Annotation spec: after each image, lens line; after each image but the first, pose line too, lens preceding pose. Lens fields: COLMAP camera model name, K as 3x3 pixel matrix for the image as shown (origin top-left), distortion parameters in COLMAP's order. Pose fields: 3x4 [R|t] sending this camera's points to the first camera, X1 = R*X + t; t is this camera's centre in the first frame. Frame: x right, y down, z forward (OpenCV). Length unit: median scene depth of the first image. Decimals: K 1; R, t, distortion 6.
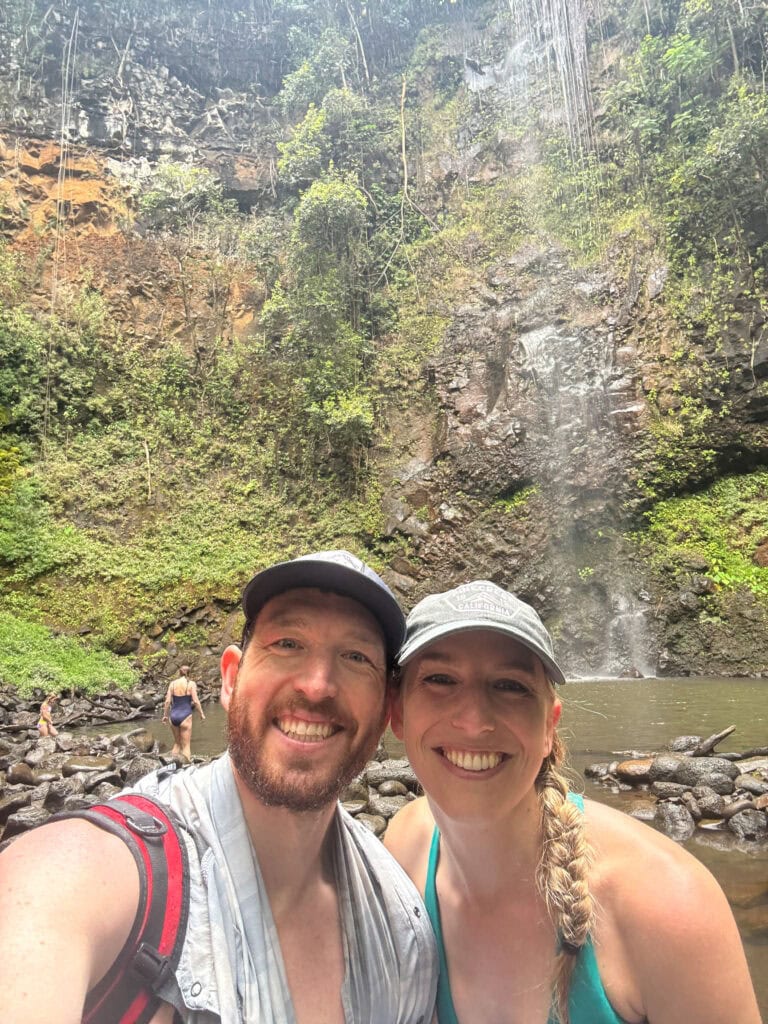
lens RADIAL K [[678.1, 0, 383.4], [0, 678.1, 514.2], [0, 0, 1]] dist [0.080847, -0.098502]
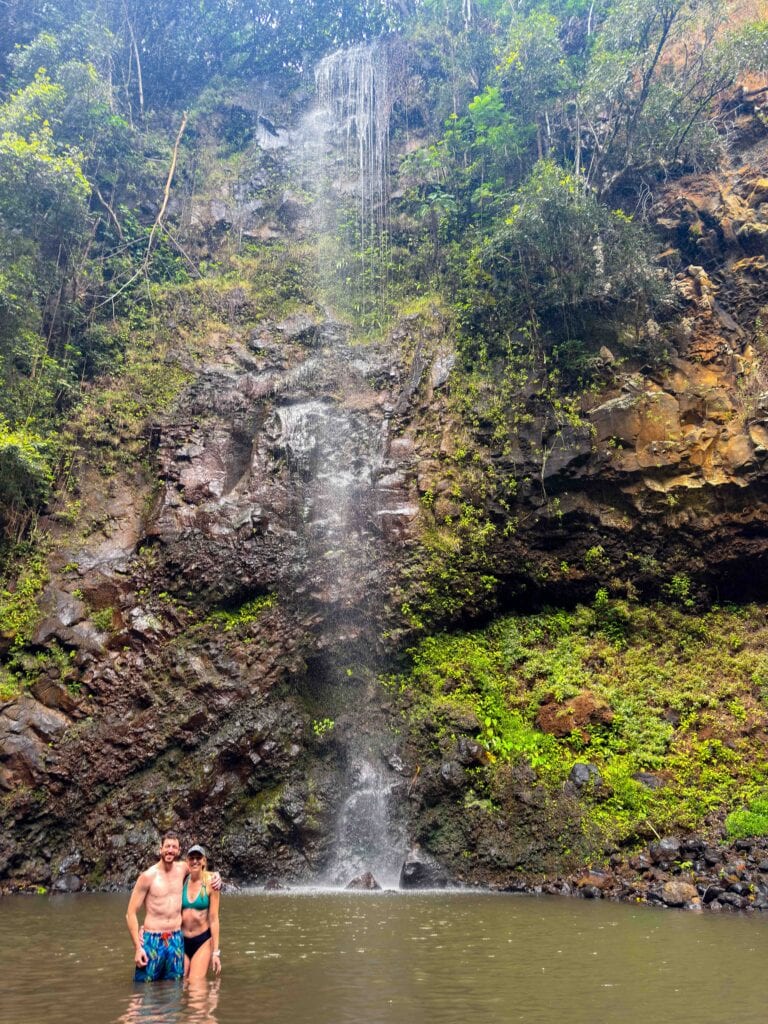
lens RADIAL K [[714.8, 0, 368.1], [0, 714.8, 524.8], [0, 0, 1]] dist [0.012346, -0.004796]
pose [[0.951528, 0.160665, 0.262260, 0.109382], [-0.096320, 0.965483, -0.242002, 0.057358], [-0.292089, 0.205011, 0.934160, 0.245177]]
